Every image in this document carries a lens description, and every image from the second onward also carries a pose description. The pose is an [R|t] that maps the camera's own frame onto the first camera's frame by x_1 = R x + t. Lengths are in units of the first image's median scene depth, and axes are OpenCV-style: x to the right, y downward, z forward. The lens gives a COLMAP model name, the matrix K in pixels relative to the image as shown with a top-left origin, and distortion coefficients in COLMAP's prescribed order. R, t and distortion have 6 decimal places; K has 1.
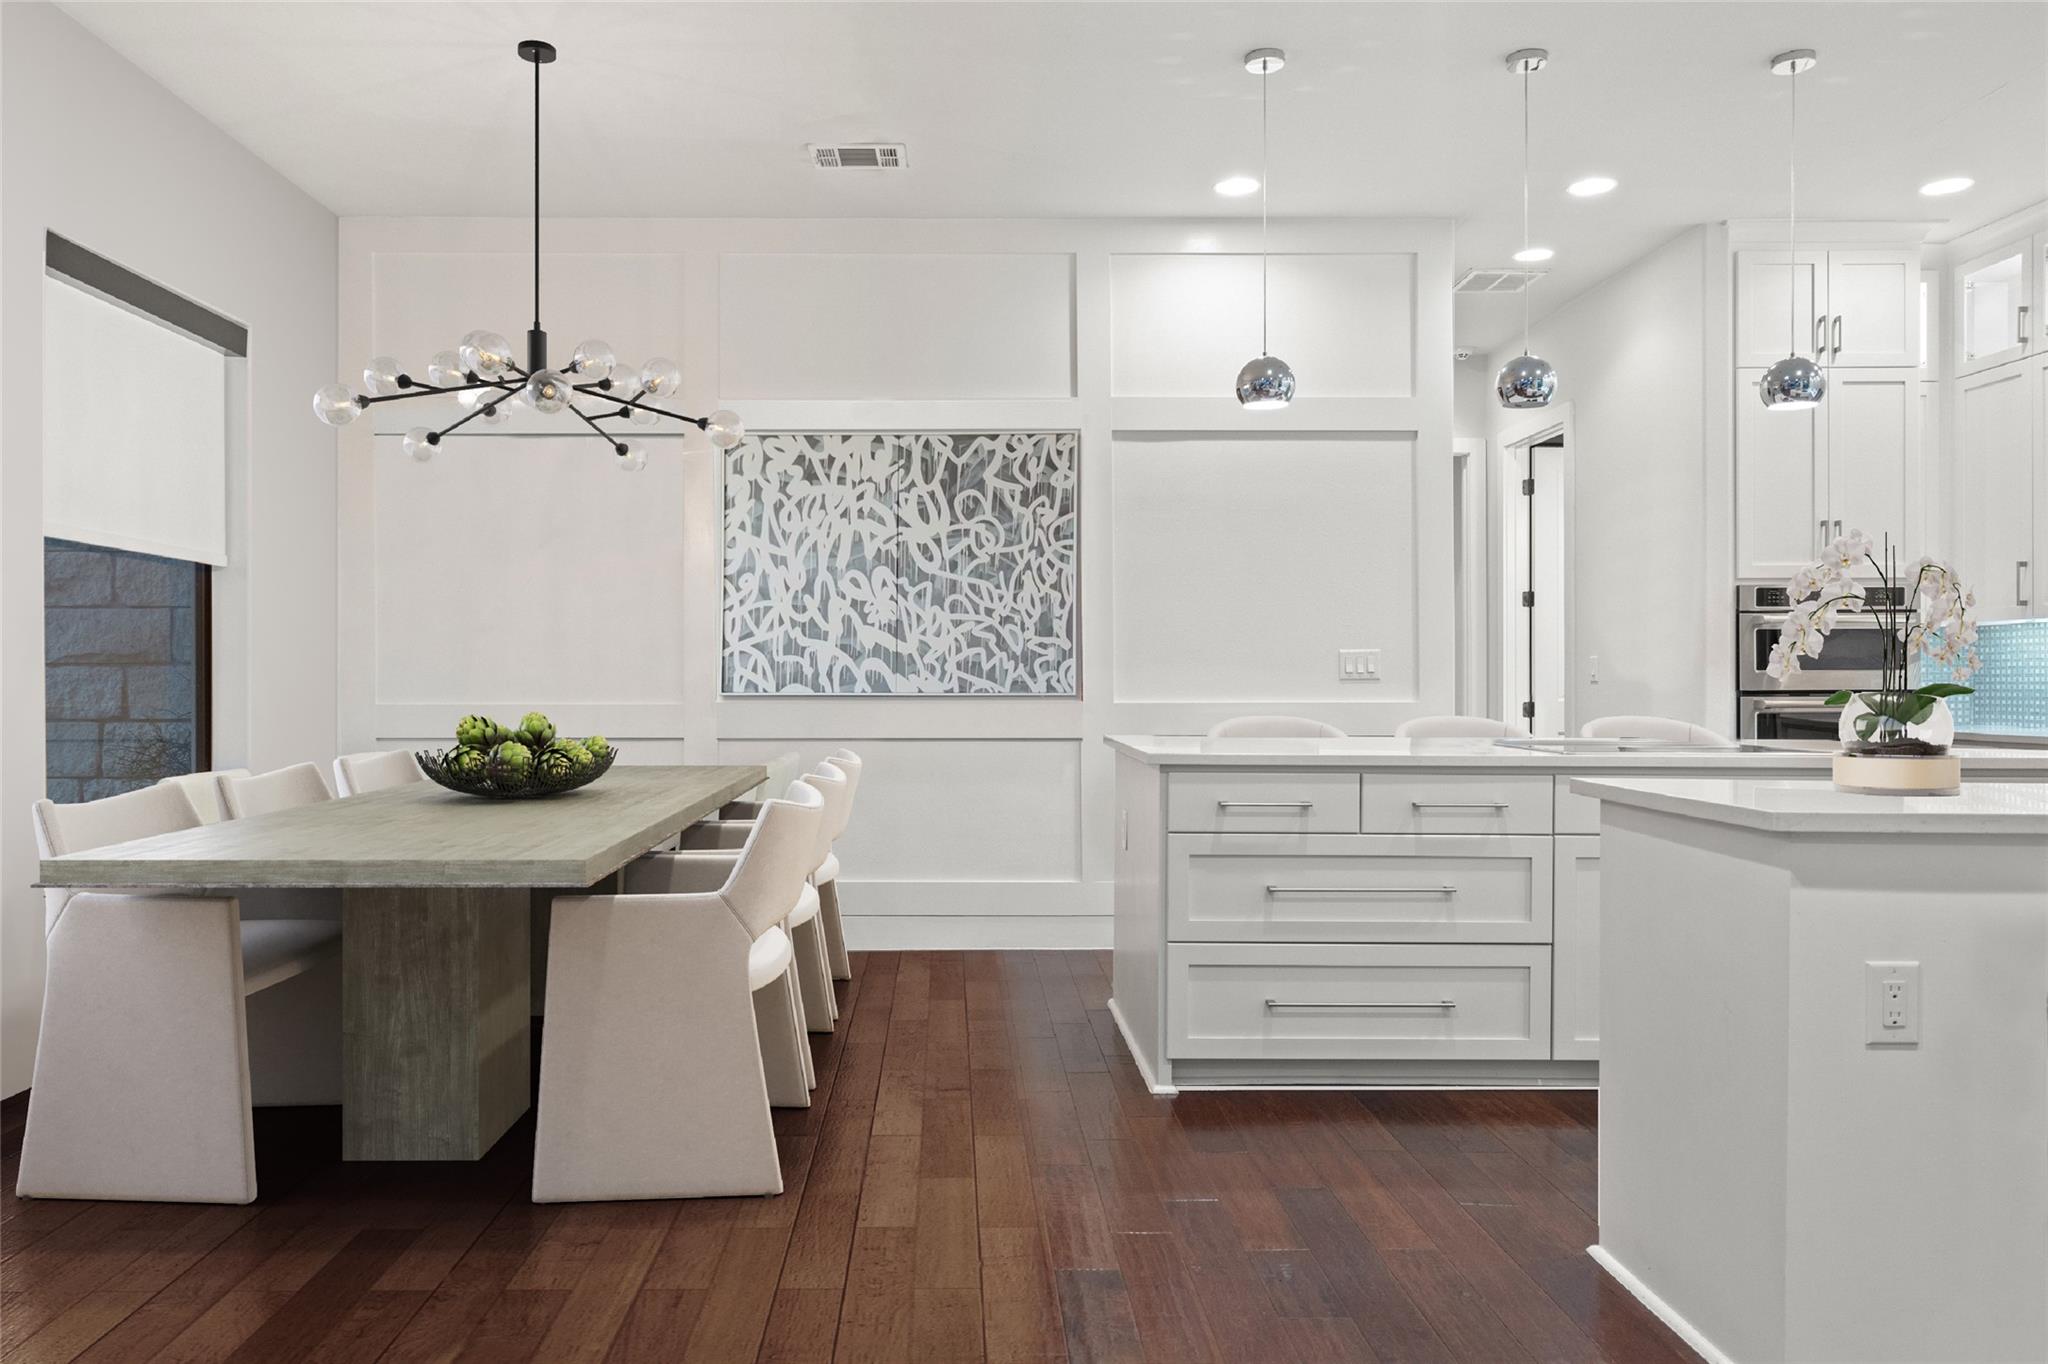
lens RADIAL K [[1450.2, 0, 993.0], [0, 1450.2, 678.8], [0, 0, 1]] dist [0.001628, 0.002235]
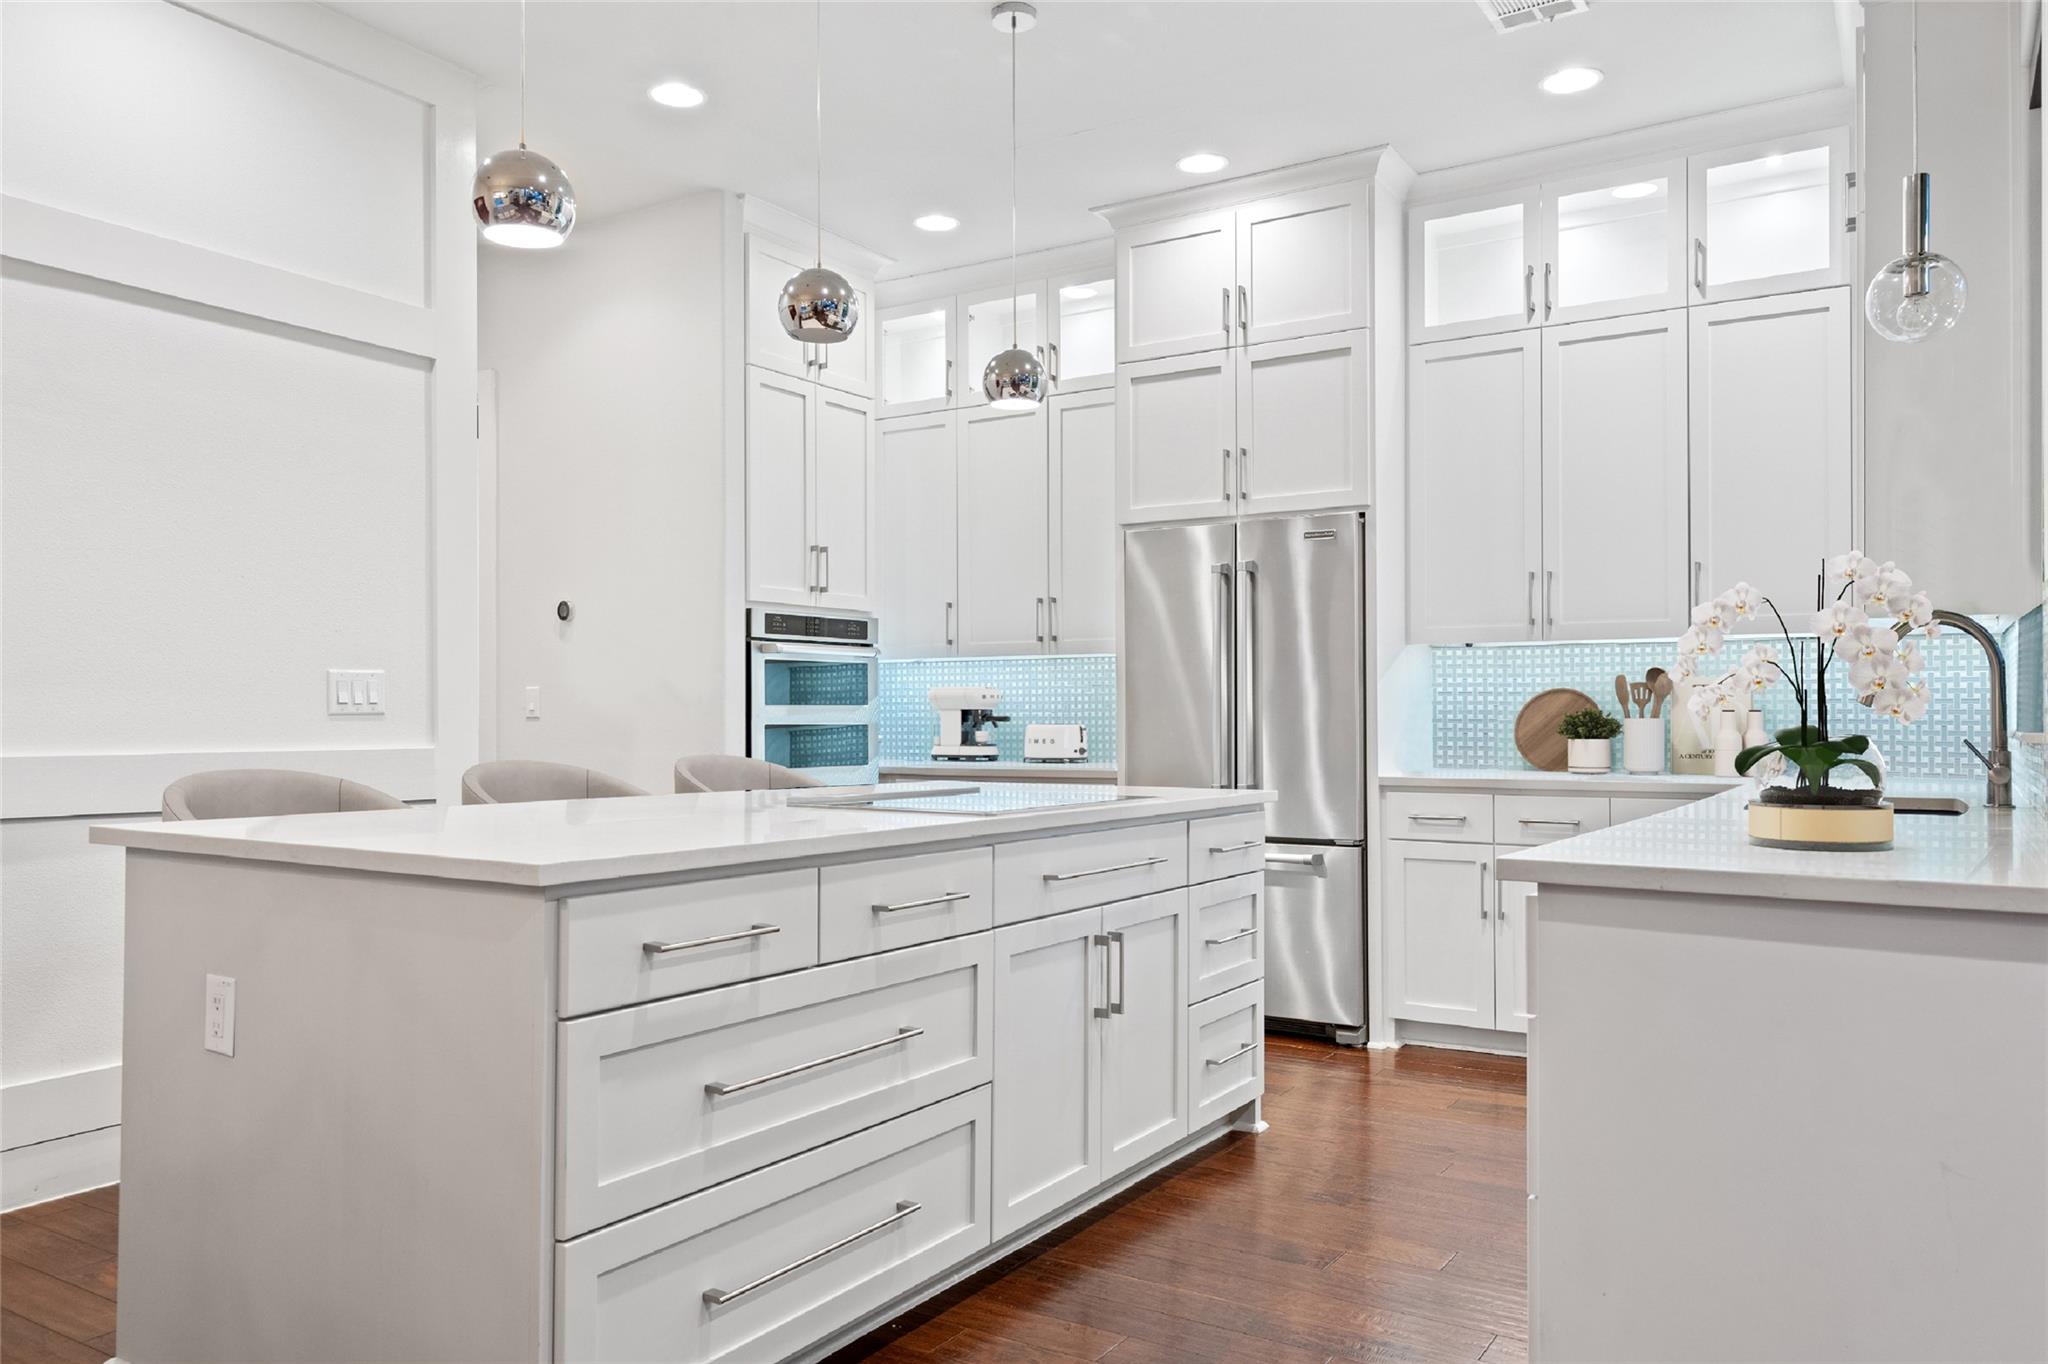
lens RADIAL K [[1450.2, 0, 1010.6], [0, 1450.2, 695.4], [0, 0, 1]] dist [0.001628, 0.002235]
pose [[0.552097, 0.013545, 0.833670, -0.138871], [-0.000828, 0.999876, -0.015697, 0.002226], [-0.833780, 0.007976, 0.552040, 0.393246]]
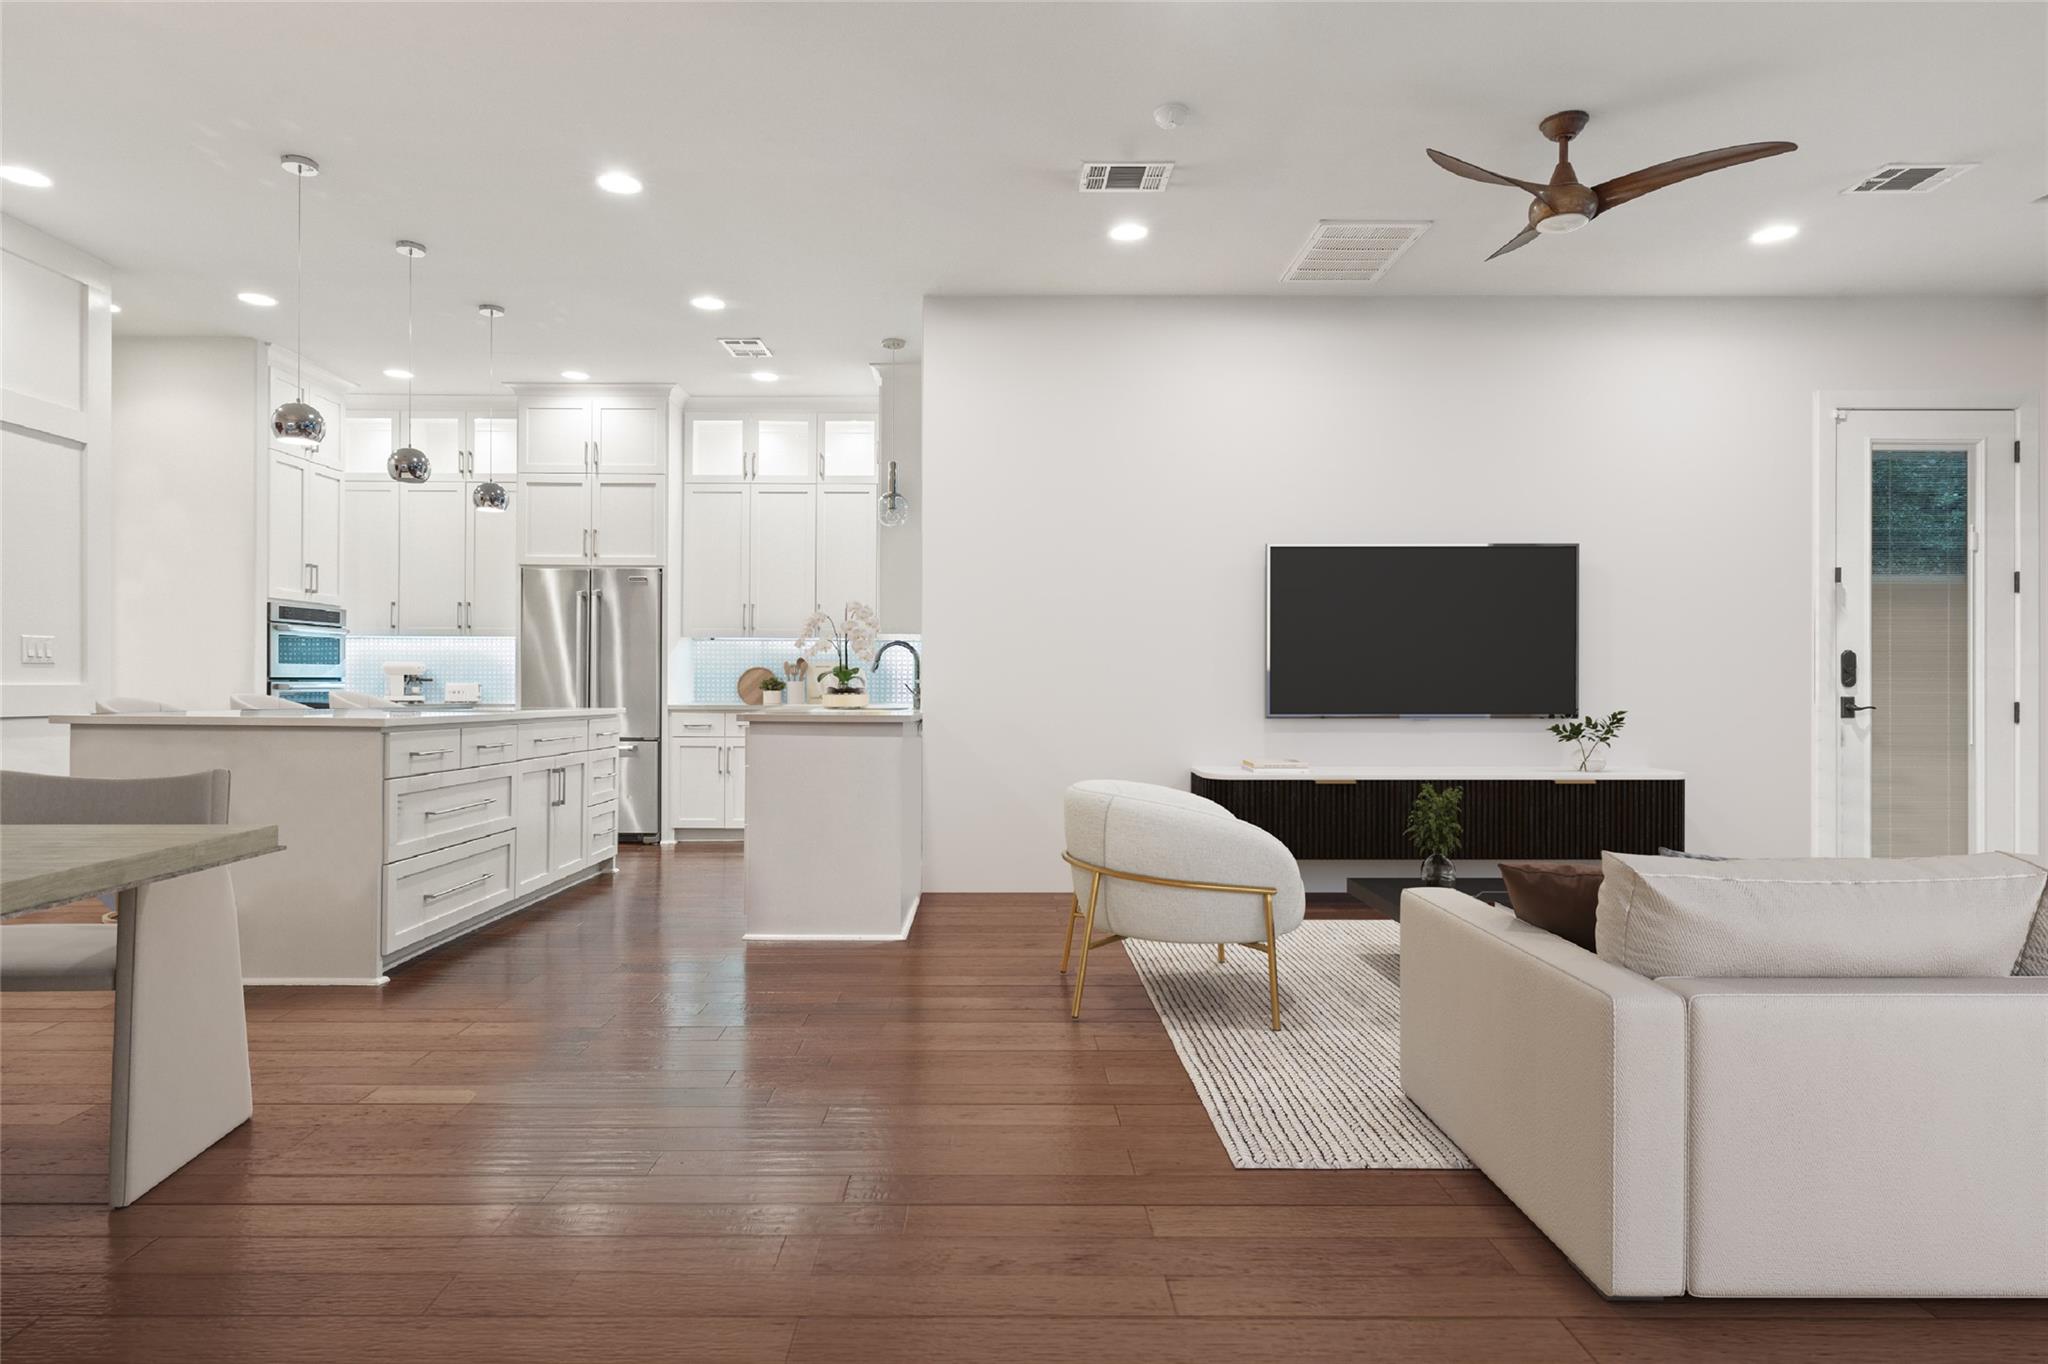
lens RADIAL K [[1138.9, 0, 980.2], [0, 1138.9, 673.9], [0, 0, 1]] dist [0.043717, 0.002134]
pose [[0.028864, 0.014453, 0.999479, -0.605248], [-0.005632, 0.999882, -0.014296, 0.017198], [-0.999567, -0.005216, 0.028942, 0.288433]]
